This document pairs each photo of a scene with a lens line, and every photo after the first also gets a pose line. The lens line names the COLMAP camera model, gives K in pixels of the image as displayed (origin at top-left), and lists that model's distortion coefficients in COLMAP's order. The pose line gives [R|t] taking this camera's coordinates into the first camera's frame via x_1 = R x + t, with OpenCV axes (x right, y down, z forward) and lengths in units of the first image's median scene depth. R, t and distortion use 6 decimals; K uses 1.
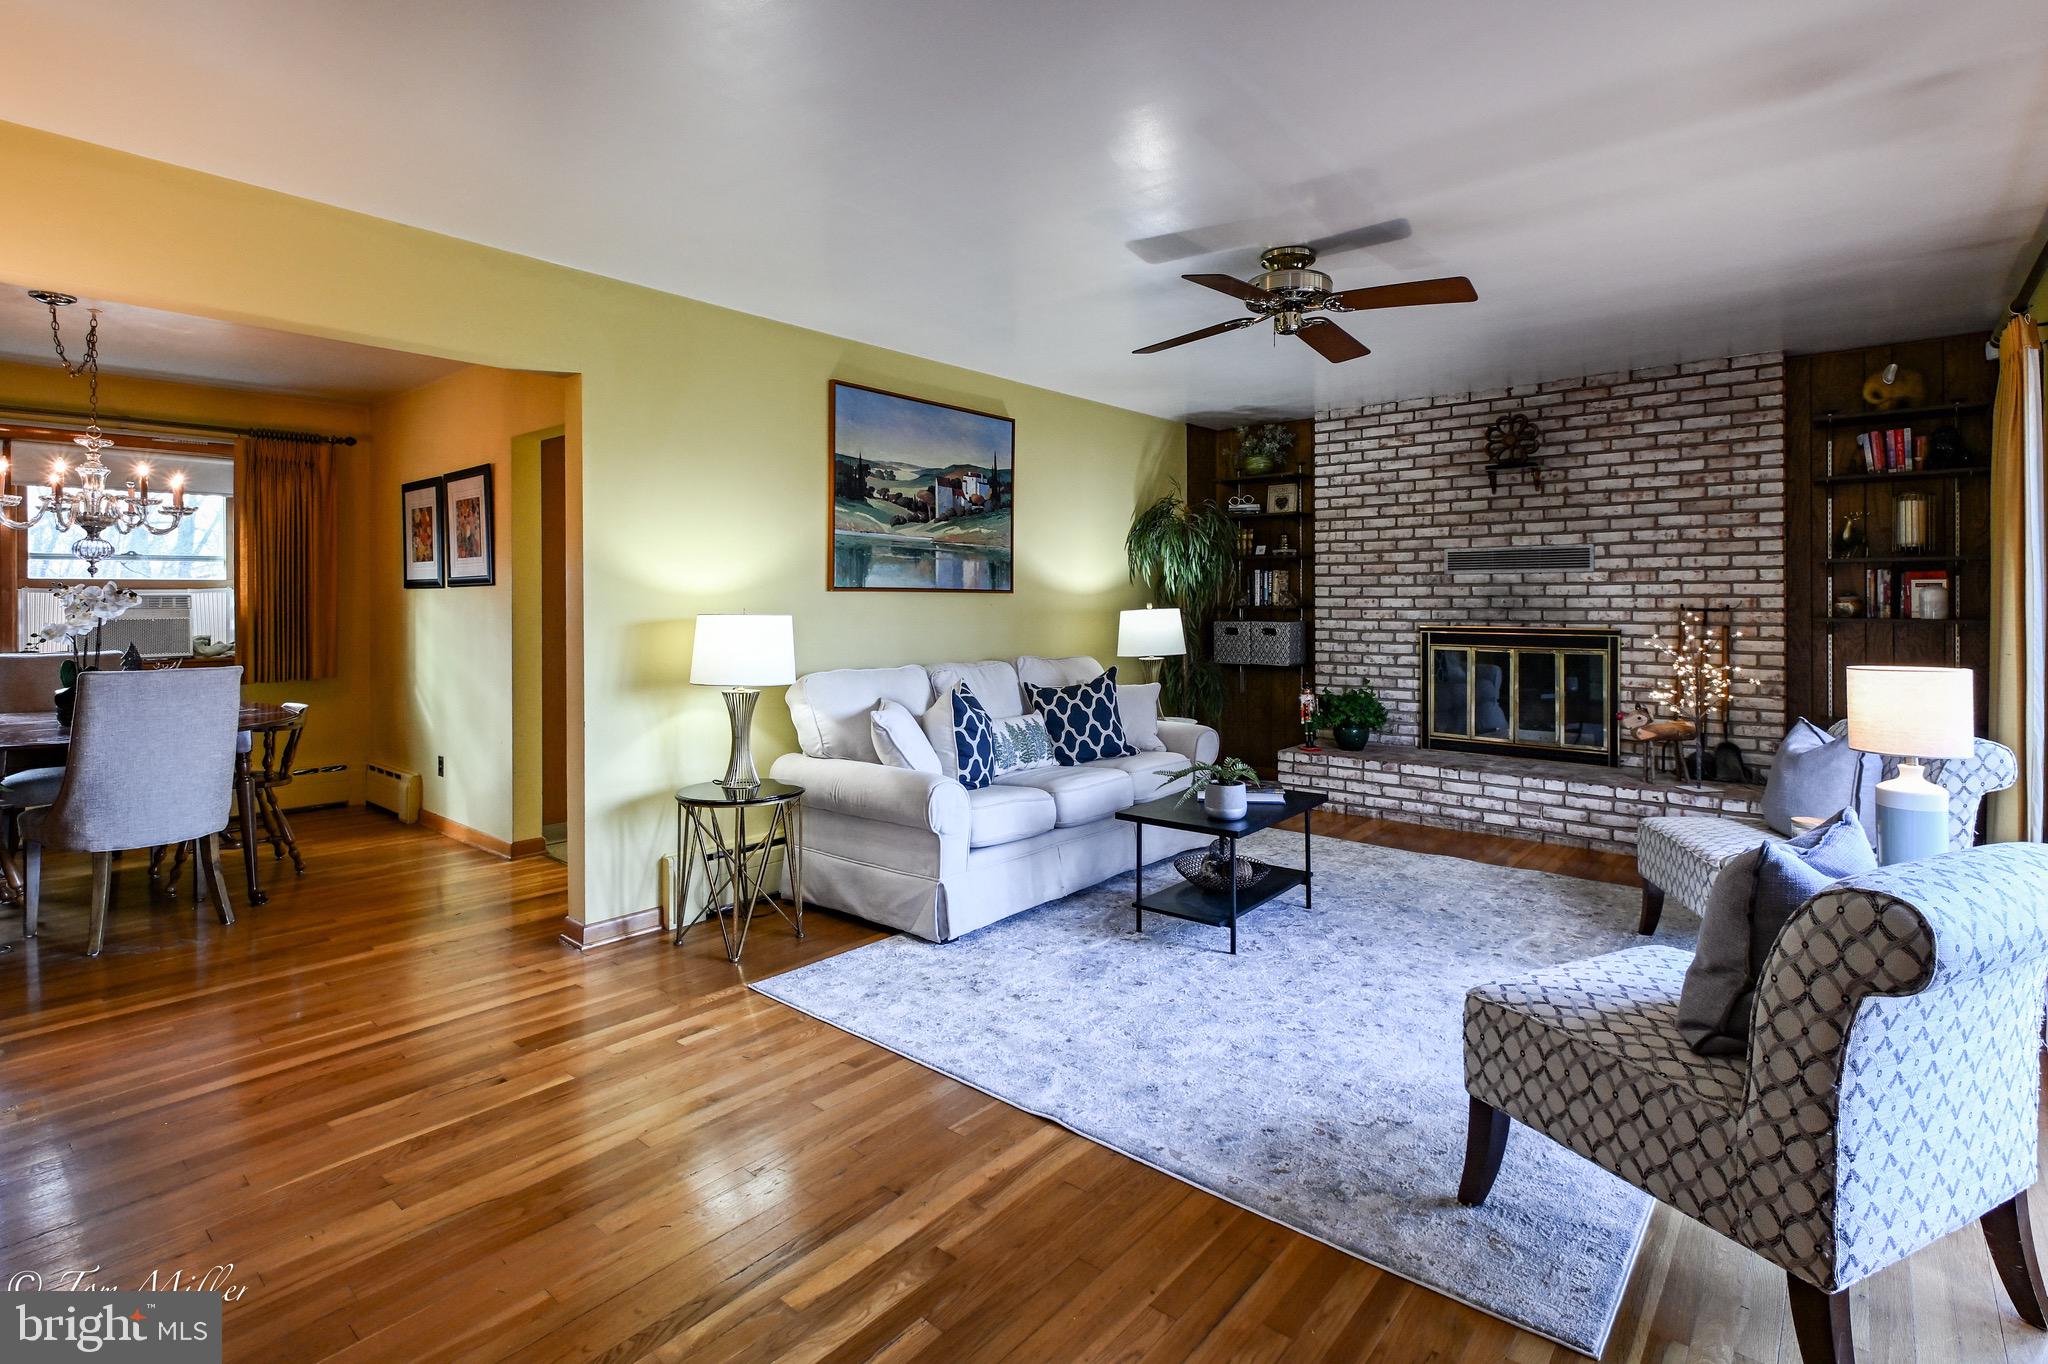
lens RADIAL K [[984.4, 0, 1048.7], [0, 984.4, 593.1], [0, 0, 1]] dist [-0.003080, -0.001188]
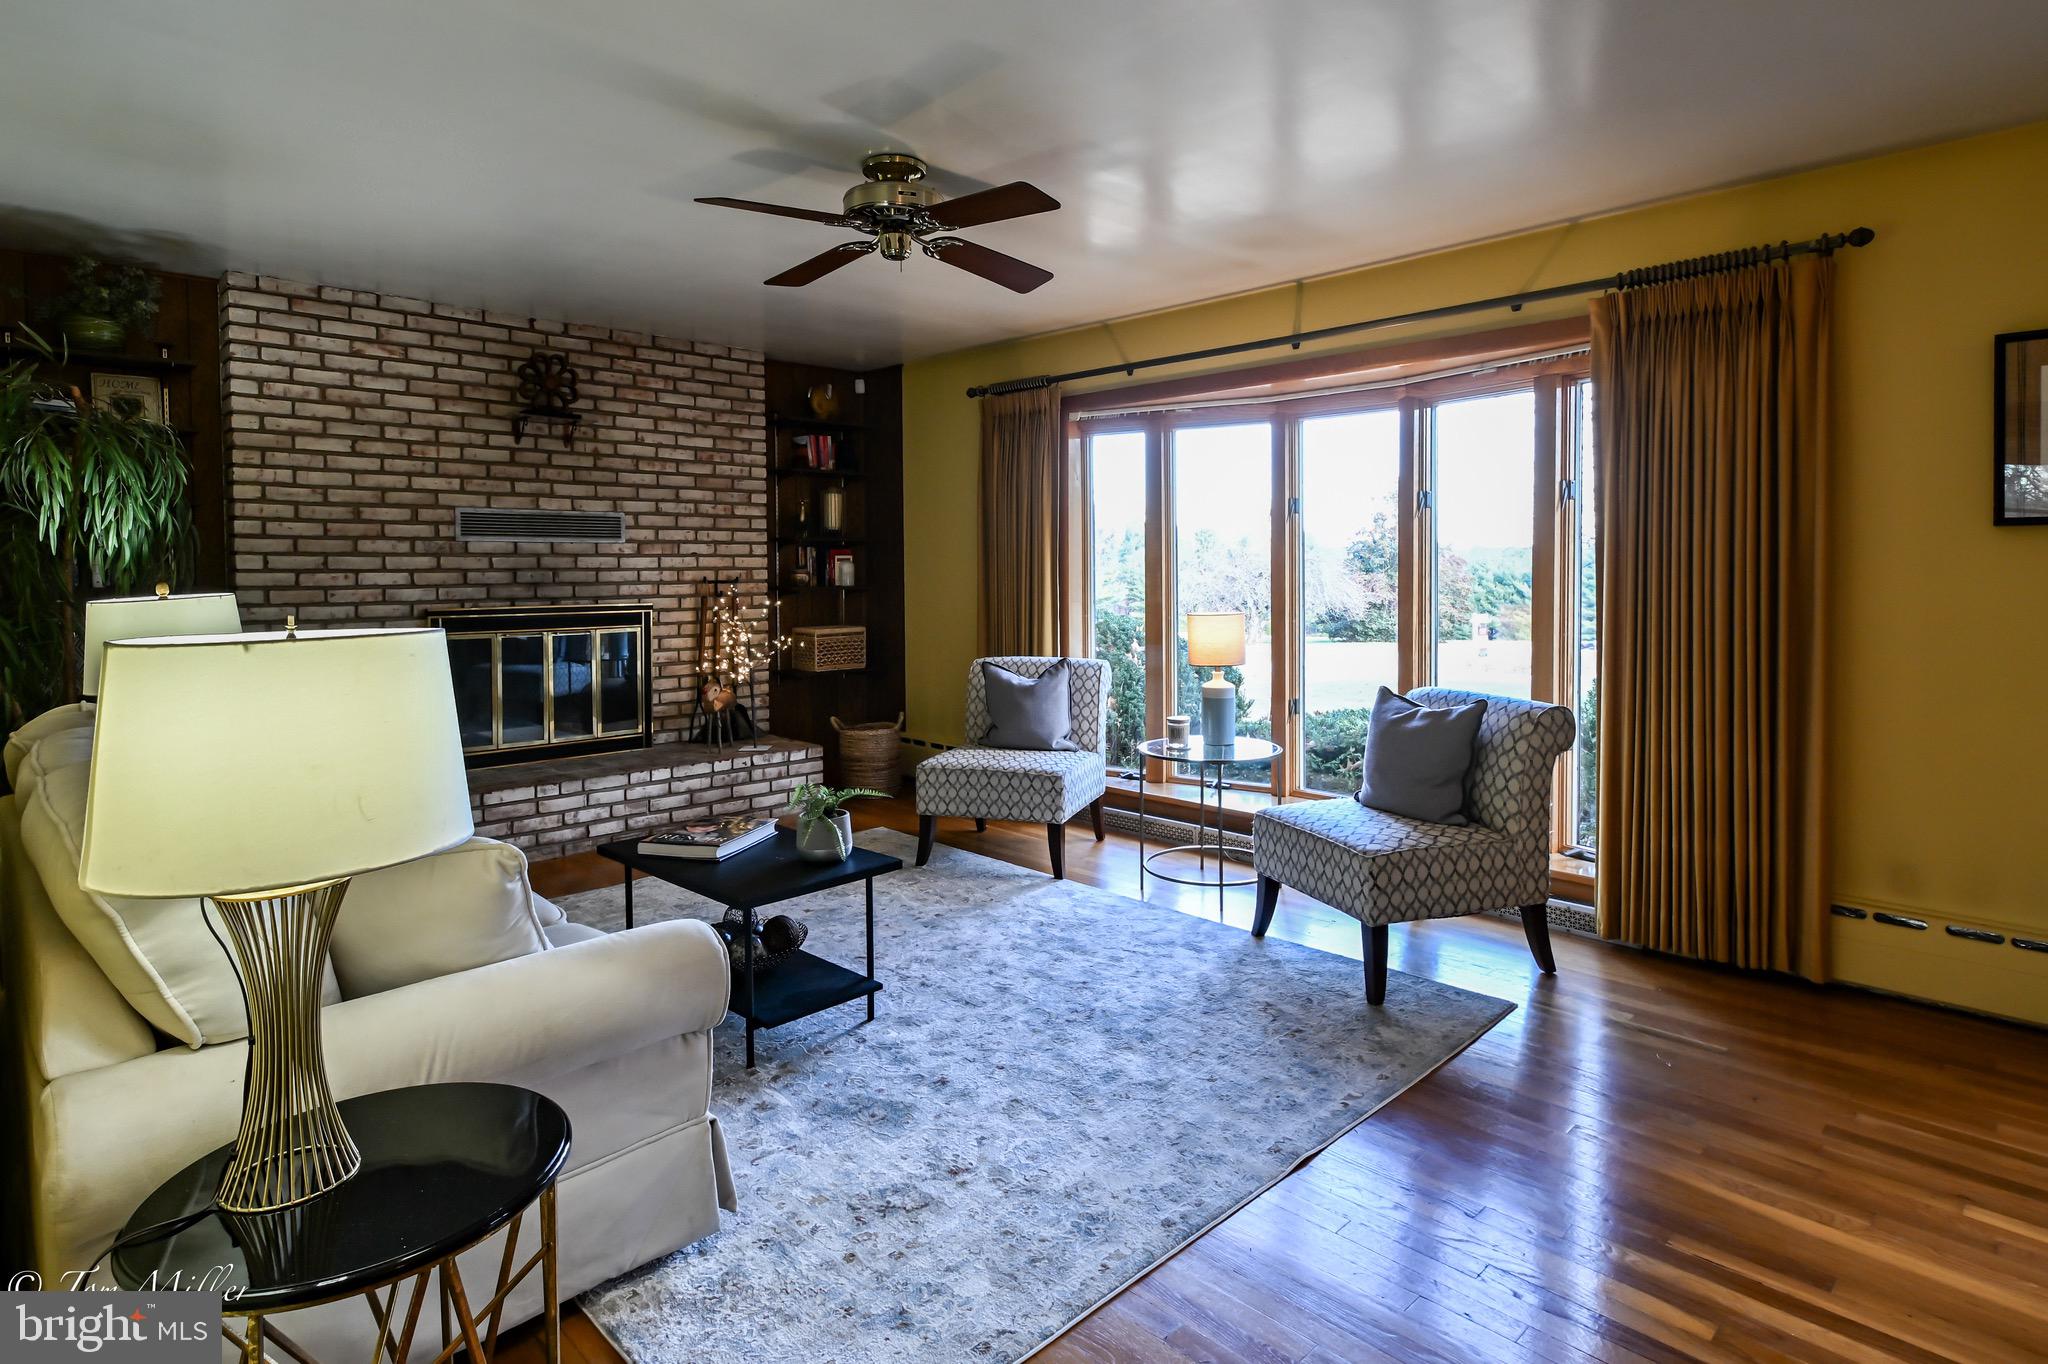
lens RADIAL K [[1060.2, 0, 1103.5], [0, 1060.2, 580.2], [0, 0, 1]] dist [0.002480, -0.000441]
pose [[0.082485, -0.011957, 0.996521, -0.400474], [-0.002639, 0.999922, 0.012216, 0.000282], [-0.996589, -0.003637, 0.082447, 0.458421]]
